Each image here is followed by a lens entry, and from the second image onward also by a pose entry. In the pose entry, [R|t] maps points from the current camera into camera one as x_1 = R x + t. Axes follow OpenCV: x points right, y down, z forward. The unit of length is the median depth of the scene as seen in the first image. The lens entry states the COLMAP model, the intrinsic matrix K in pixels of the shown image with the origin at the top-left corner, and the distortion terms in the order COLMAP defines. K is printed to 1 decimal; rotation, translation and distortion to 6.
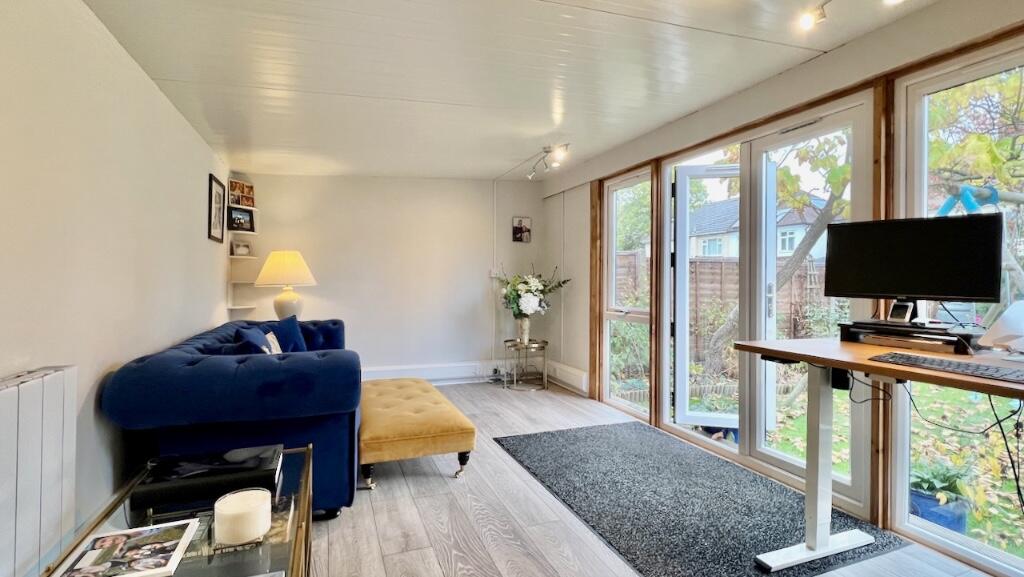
lens RADIAL K [[471.5, 0, 515.1], [0, 471.5, 284.1], [0, 0, 1]] dist [-0.002010, 0.001387]
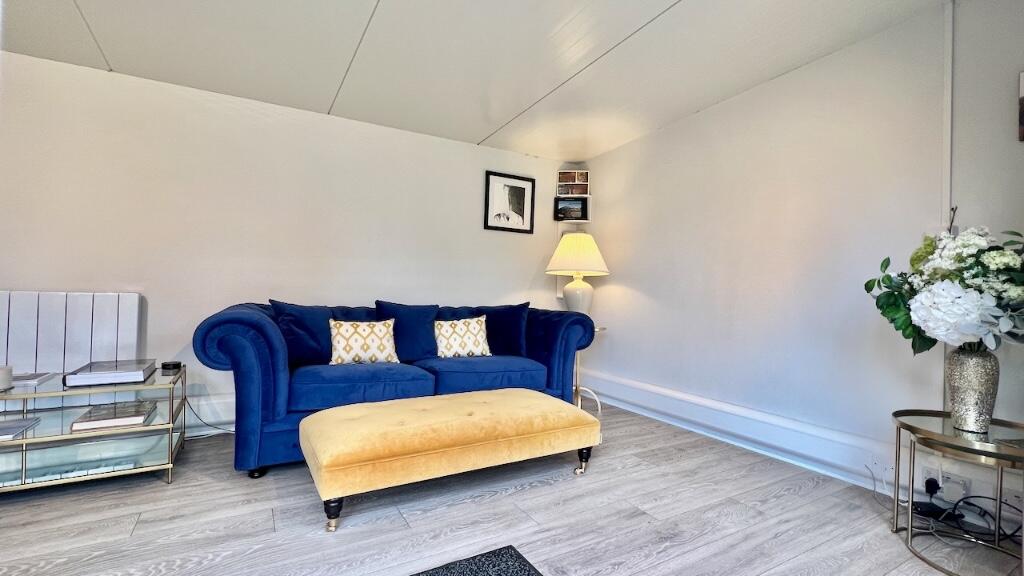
lens RADIAL K [[469.2, 0, 514.0], [0, 469.2, 286.9], [0, 0, 1]] dist [-0.004541, 0.001720]
pose [[0.147283, -0.009231, -0.989051, 0.451535], [-0.030050, 0.999453, -0.013803, 0.052986], [0.988638, 0.031754, 0.146925, 0.903656]]
